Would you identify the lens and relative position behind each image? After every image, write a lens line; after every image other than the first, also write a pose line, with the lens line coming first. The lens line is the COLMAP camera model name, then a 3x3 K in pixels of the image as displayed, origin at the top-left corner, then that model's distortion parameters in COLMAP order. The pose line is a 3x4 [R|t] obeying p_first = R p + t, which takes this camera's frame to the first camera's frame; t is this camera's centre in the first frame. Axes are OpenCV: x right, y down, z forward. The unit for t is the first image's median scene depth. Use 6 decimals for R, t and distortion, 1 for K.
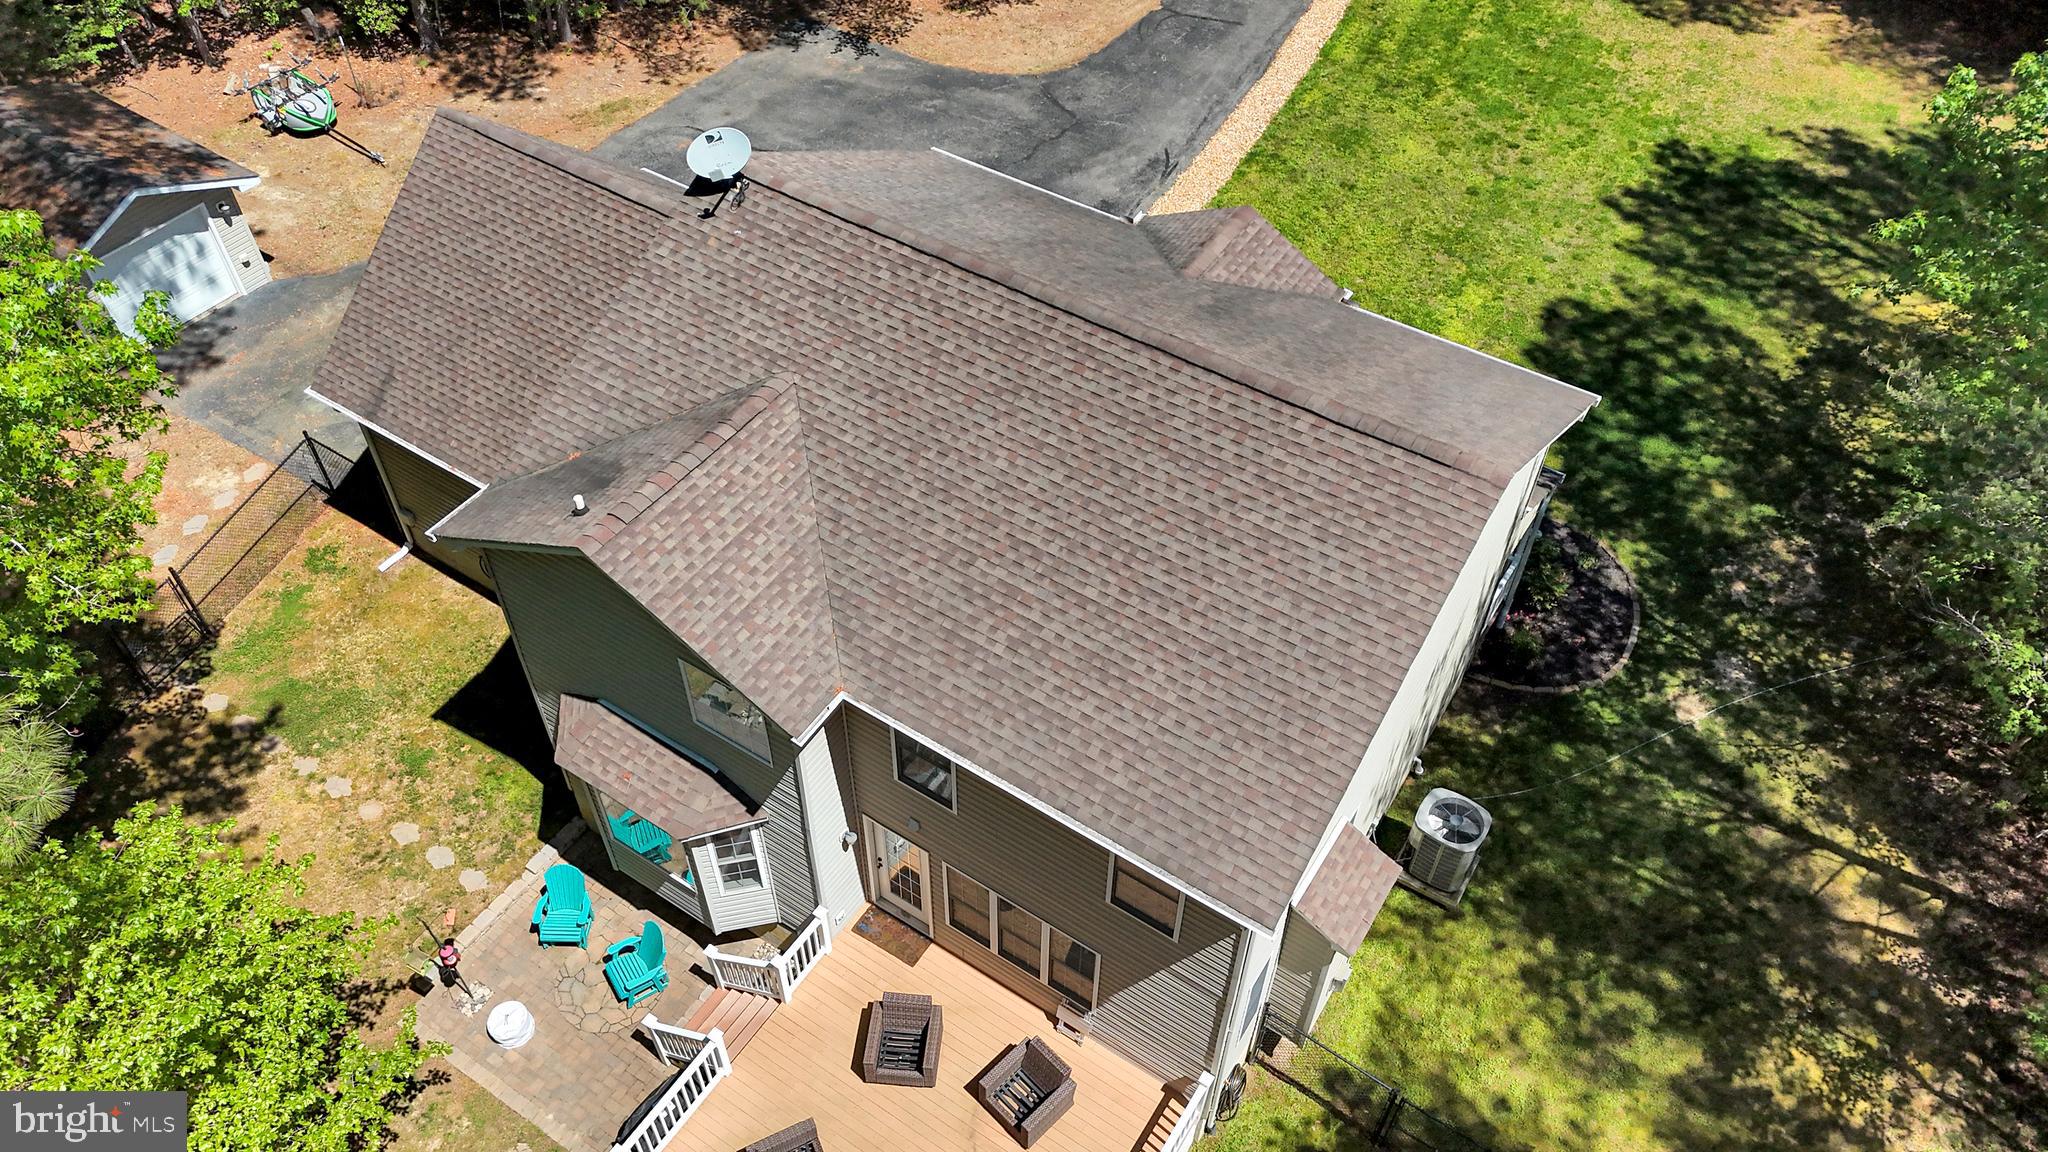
lens RADIAL K [[1582.9, 0, 1024.2], [0, 1582.9, 531.0], [0, 0, 1]] dist [0.076092, -0.088953]
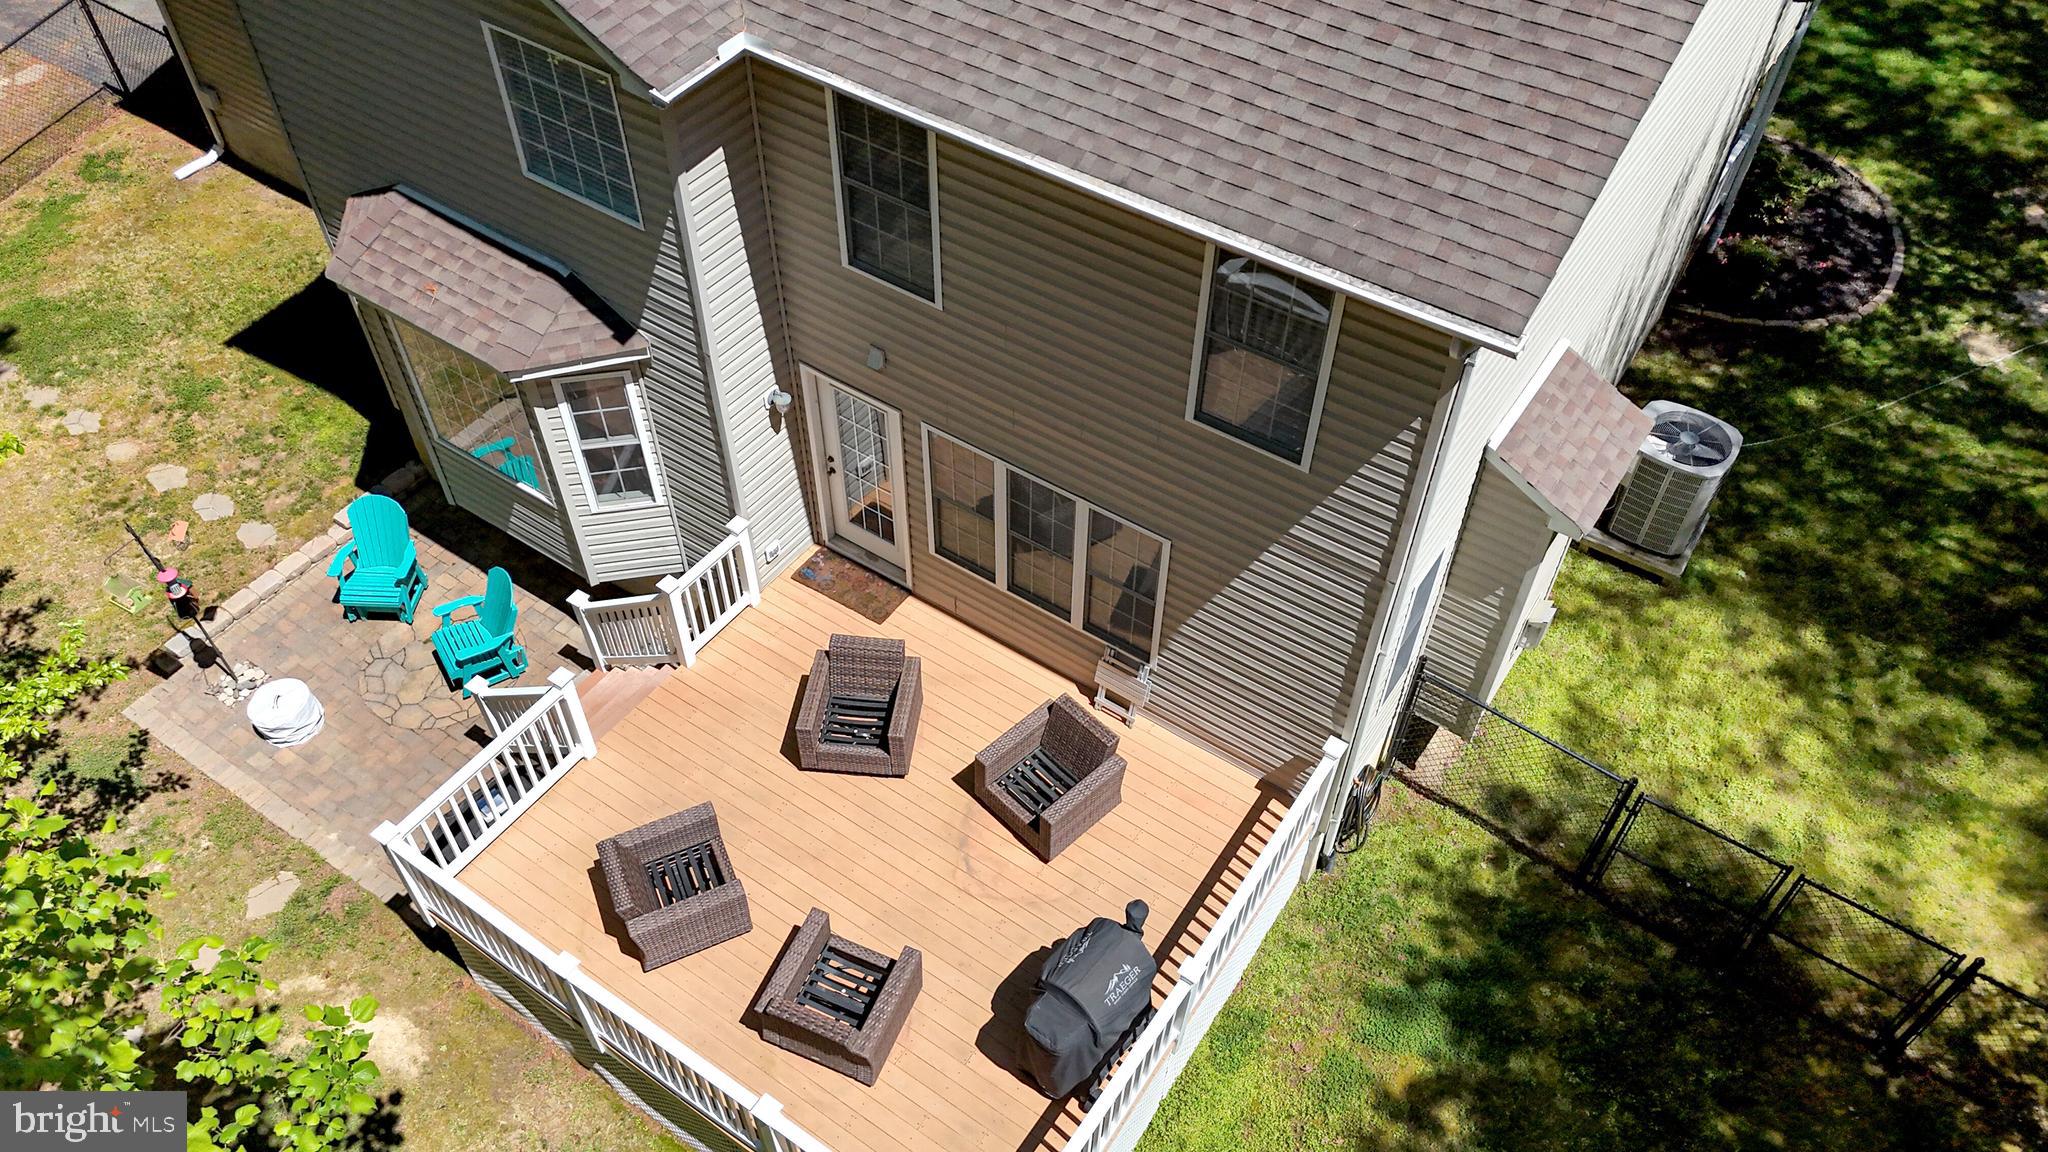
lens RADIAL K [[1505.1, 0, 1024.0], [0, 1505.1, 576.0], [0, 0, 1]] dist [0.080396, -0.069461]
pose [[0.999876, 0.011143, -0.011133, -0.002400], [-0.011051, 0.999904, 0.008328, 0.236137], [0.011225, -0.008204, 0.999903, 0.350293]]
